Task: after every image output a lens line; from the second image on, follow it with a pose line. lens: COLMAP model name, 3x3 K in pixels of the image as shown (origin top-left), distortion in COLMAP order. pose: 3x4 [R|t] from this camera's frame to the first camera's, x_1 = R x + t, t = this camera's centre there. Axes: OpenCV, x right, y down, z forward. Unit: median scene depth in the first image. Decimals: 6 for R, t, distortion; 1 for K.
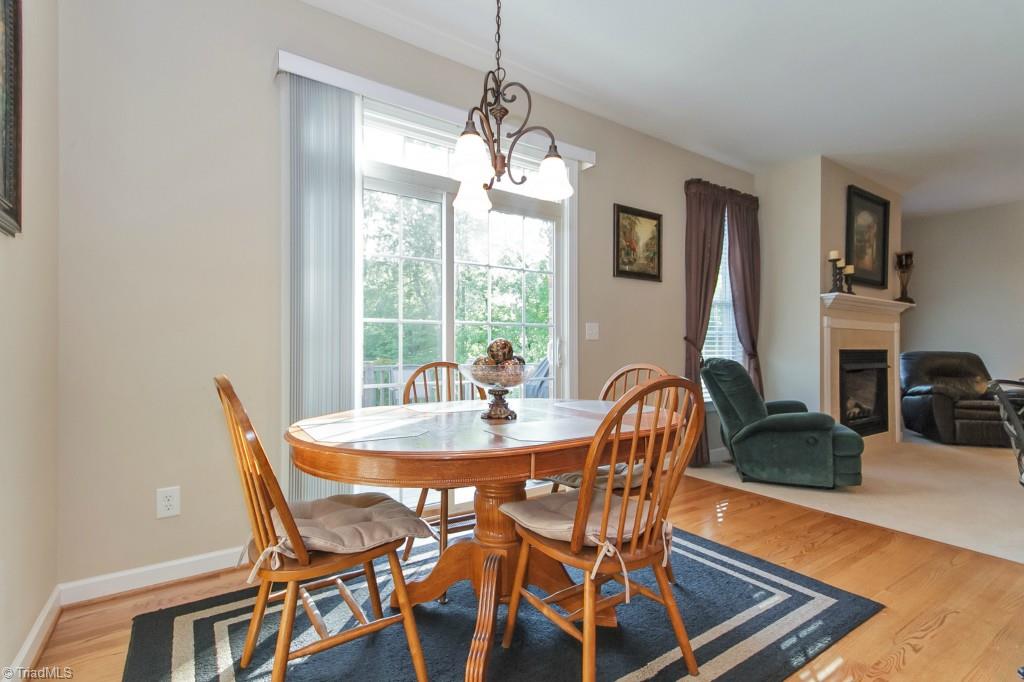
lens RADIAL K [[476.0, 0, 512.4], [0, 476.0, 351.6], [0, 0, 1]] dist [0.021635, 0.000484]
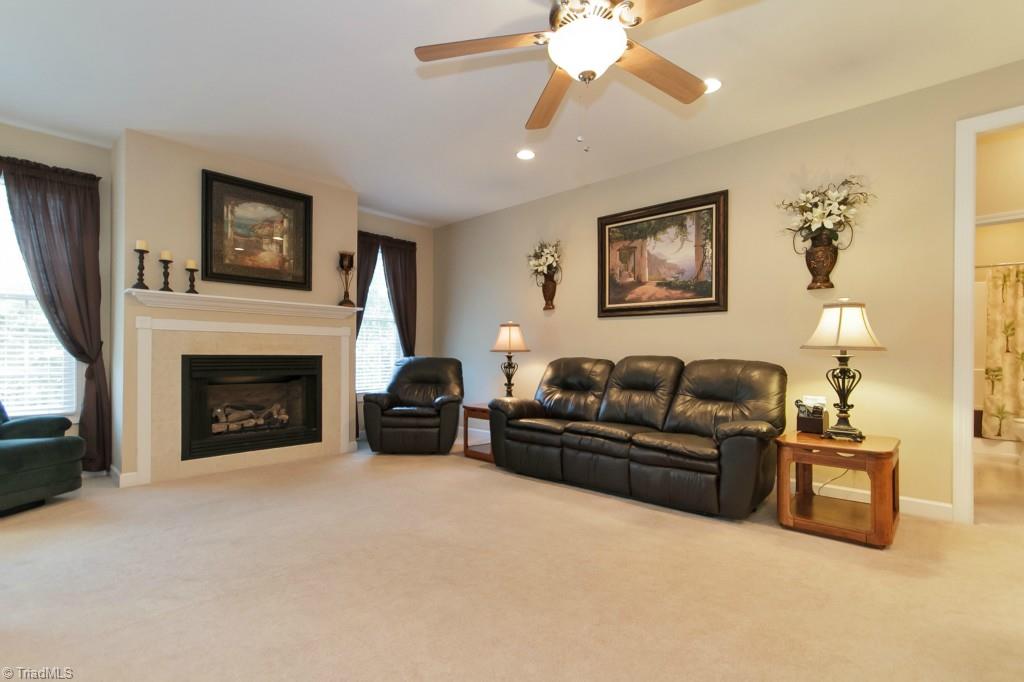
lens RADIAL K [[476.0, 0, 512.4], [0, 476.0, 351.6], [0, 0, 1]] dist [0.021635, 0.000484]
pose [[0.976569, -0.000962, 0.215204, 1.078965], [0.001758, 0.999992, -0.003505, -0.007038], [-0.215199, 0.003801, 0.976563, 0.013620]]
